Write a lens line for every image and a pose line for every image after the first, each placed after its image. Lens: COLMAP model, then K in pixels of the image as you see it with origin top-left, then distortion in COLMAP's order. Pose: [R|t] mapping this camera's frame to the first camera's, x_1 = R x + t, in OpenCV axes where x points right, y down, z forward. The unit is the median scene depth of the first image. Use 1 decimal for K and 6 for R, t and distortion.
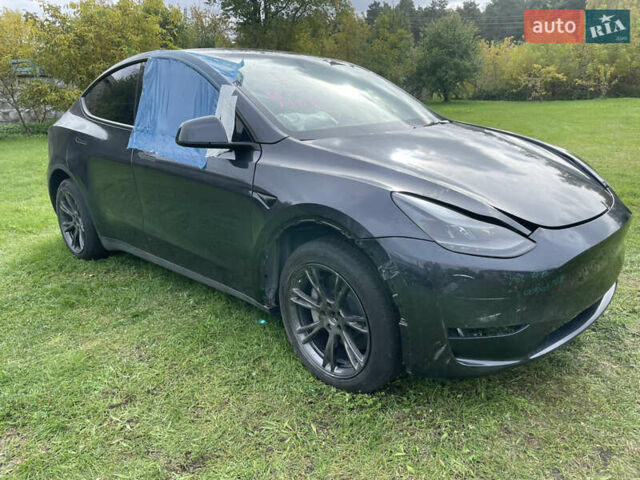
lens RADIAL K [[512.7, 0, 336.9], [0, 512.7, 237.5], [0, 0, 1]] dist [0.079605, -0.126726]
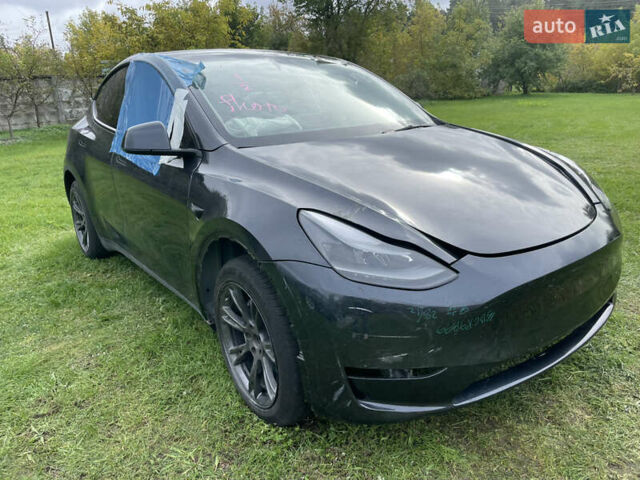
lens RADIAL K [[512.7, 0, 336.9], [0, 512.7, 237.5], [0, 0, 1]] dist [0.079605, -0.126726]
pose [[0.986918, 0.031060, -0.158205, 0.240889], [-0.029376, 0.999484, 0.012972, -0.040514], [0.158526, -0.008155, 0.987321, 0.094510]]
